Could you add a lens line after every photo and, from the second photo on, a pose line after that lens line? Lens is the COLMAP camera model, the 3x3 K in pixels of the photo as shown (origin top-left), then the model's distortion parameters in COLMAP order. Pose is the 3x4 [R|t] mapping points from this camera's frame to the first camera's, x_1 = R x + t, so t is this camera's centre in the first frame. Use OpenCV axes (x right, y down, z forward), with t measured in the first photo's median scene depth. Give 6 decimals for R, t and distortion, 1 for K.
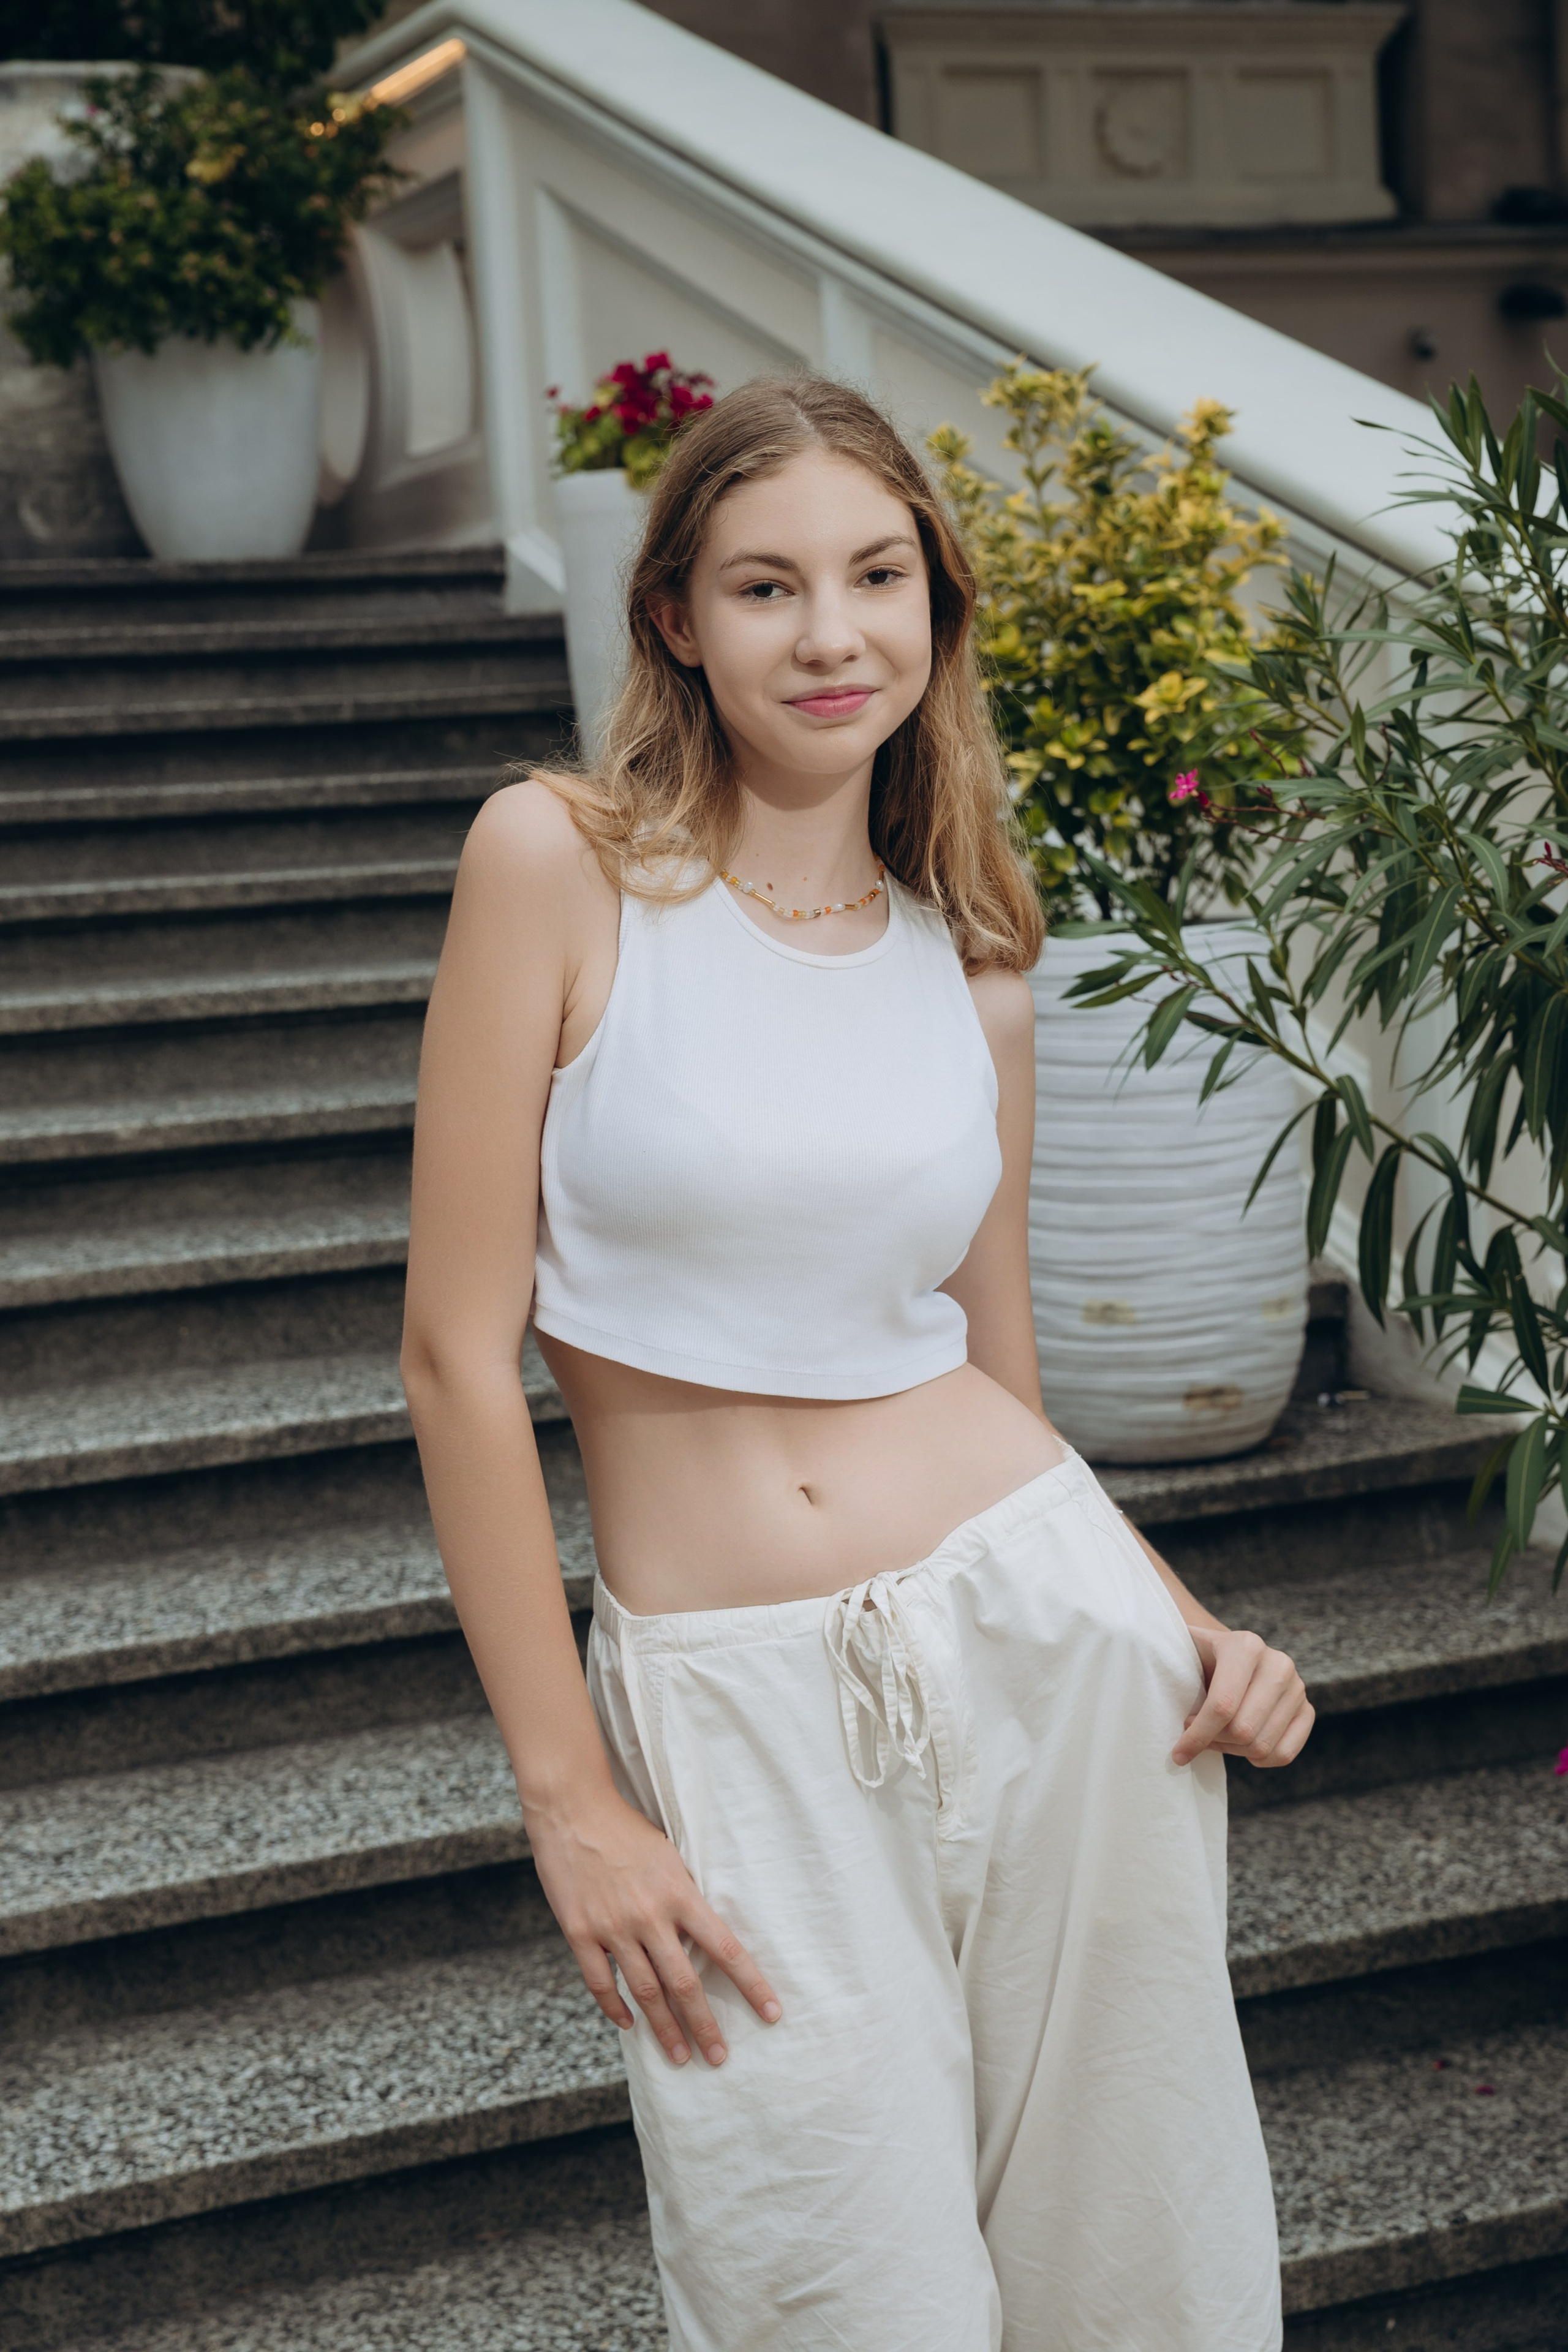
lens RADIAL K [[3834.7, 0, 784.0], [0, 3834.7, 1176.0], [0, 0, 1]] dist [0.171534, 0.069721]
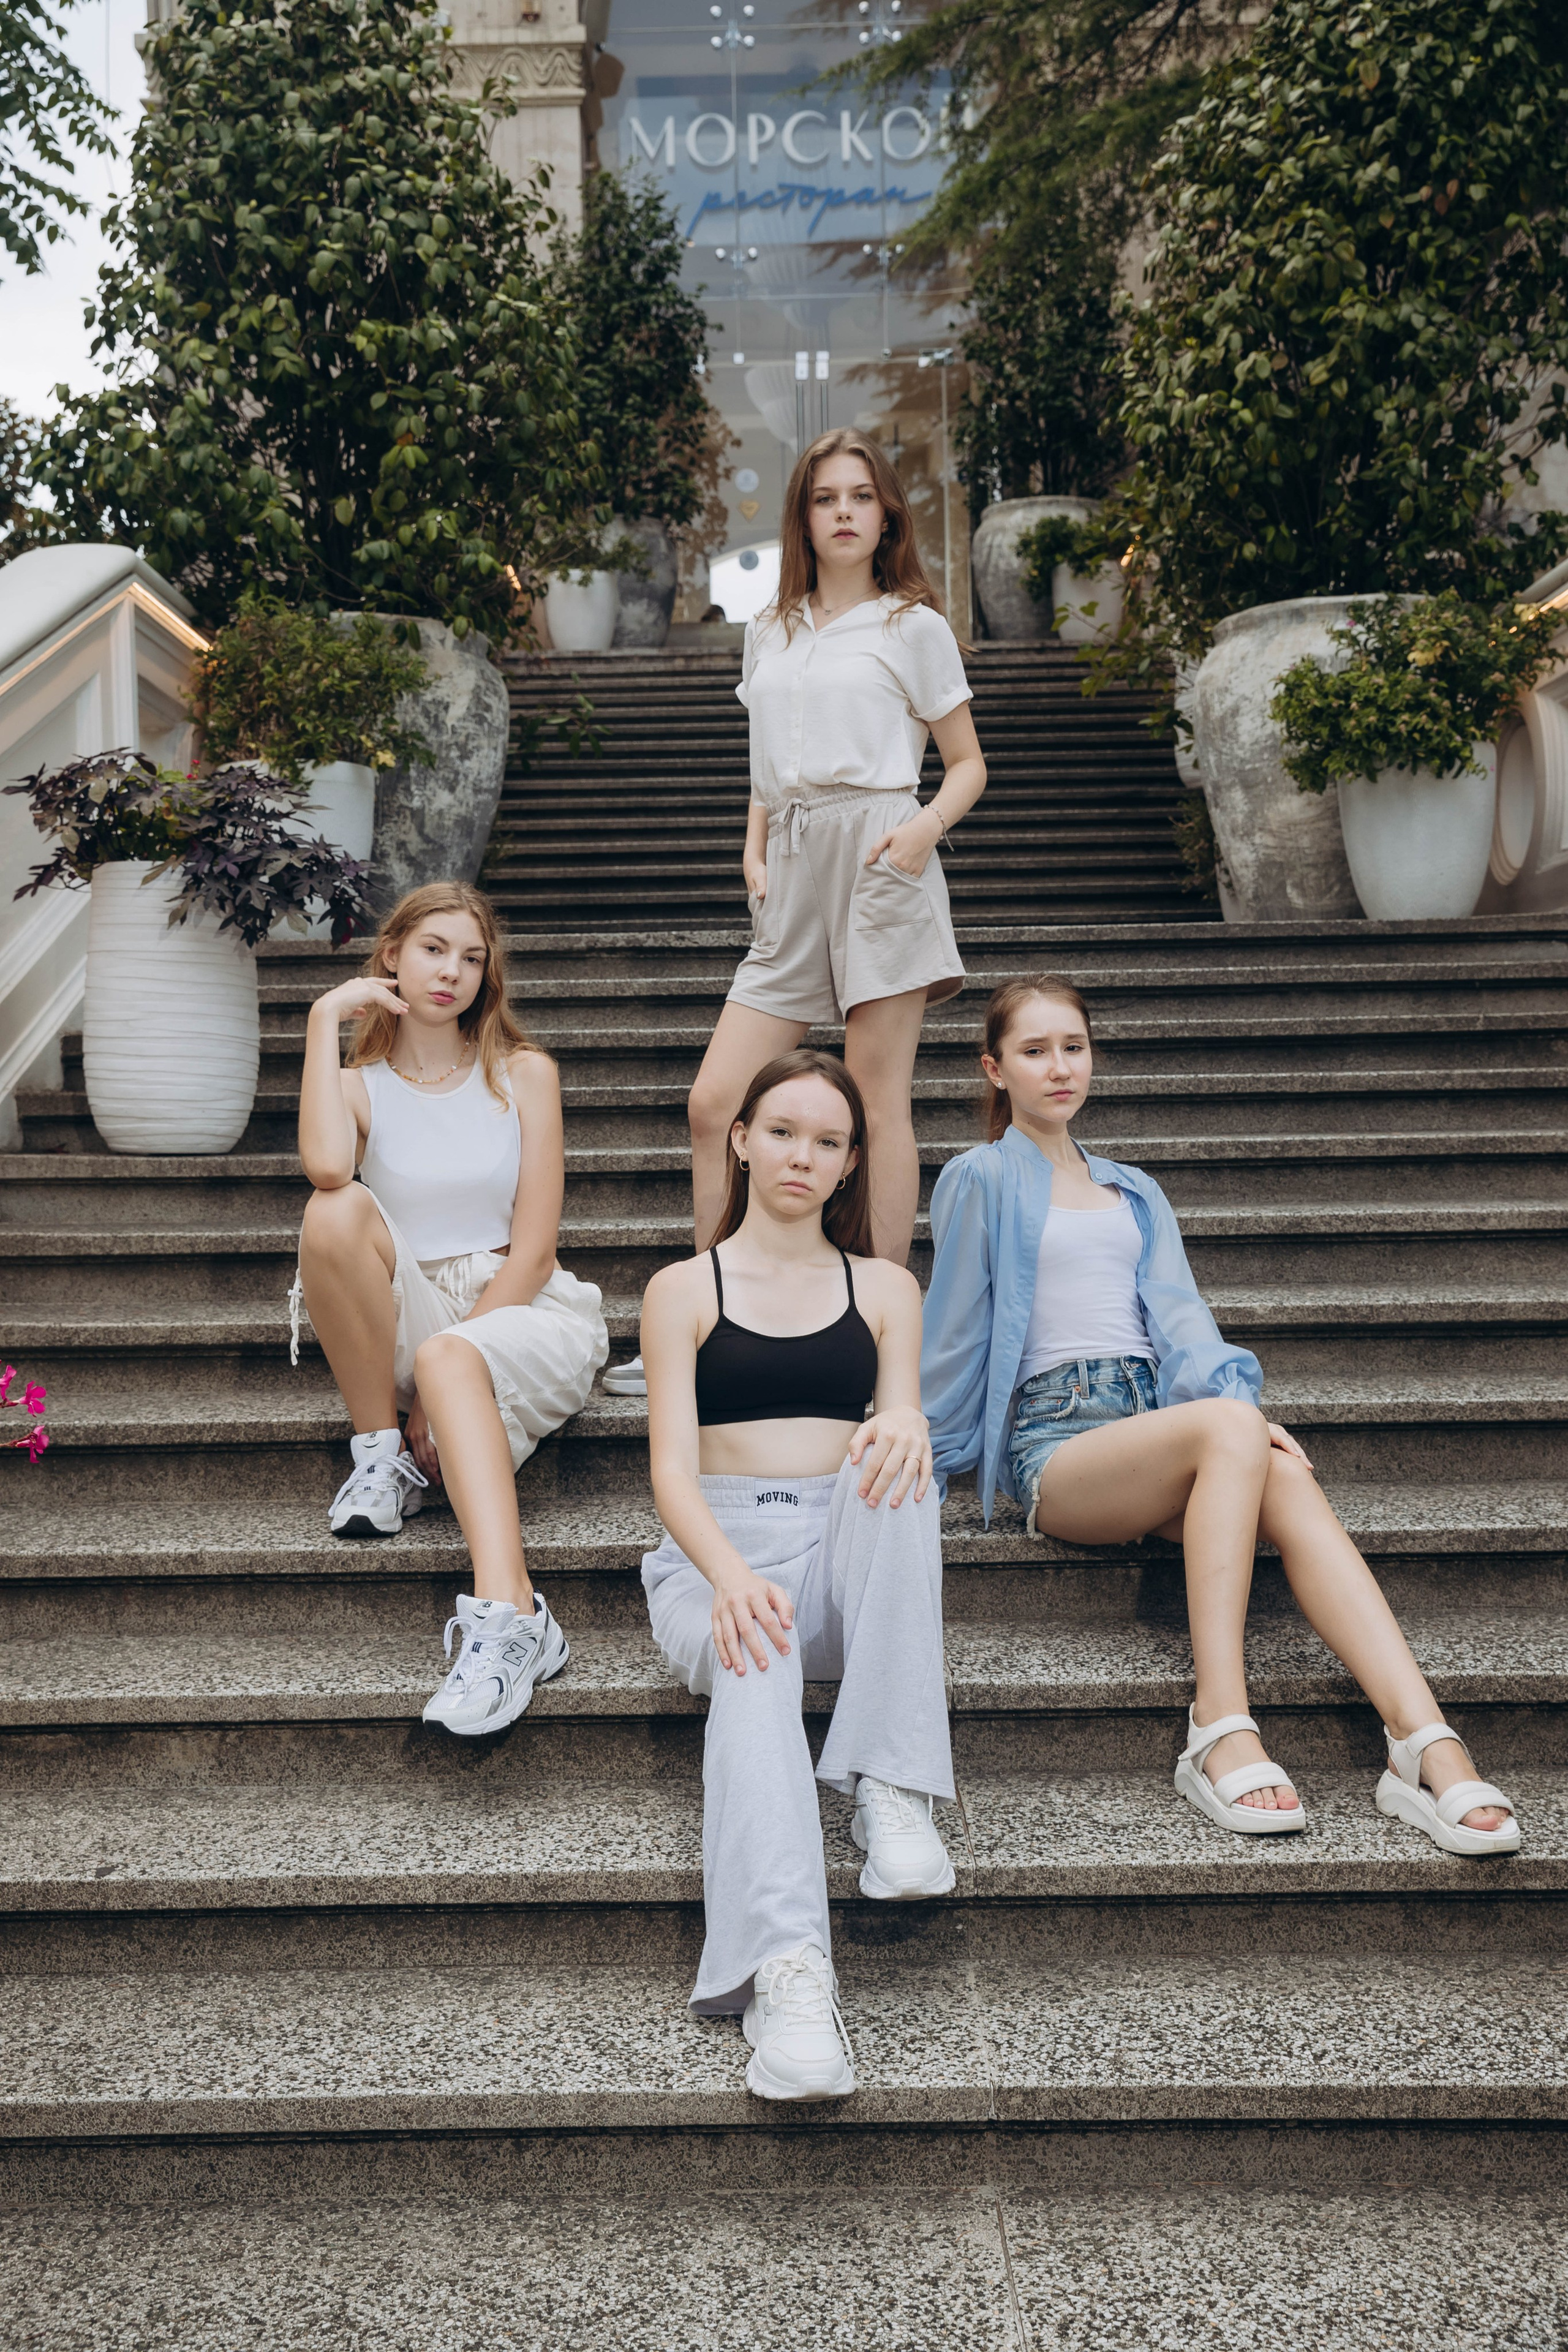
lens RADIAL K [[2485.9, 0, 776.8], [0, 2485.9, 1189.6], [0, 0, 1]] dist [-0.001344, 0.130592]
pose [[0.908796, 0.055148, -0.413581, 0.054800], [-0.078301, 0.996158, -0.039227, -0.007128], [0.409828, 0.068034, 0.909622, 0.118858]]
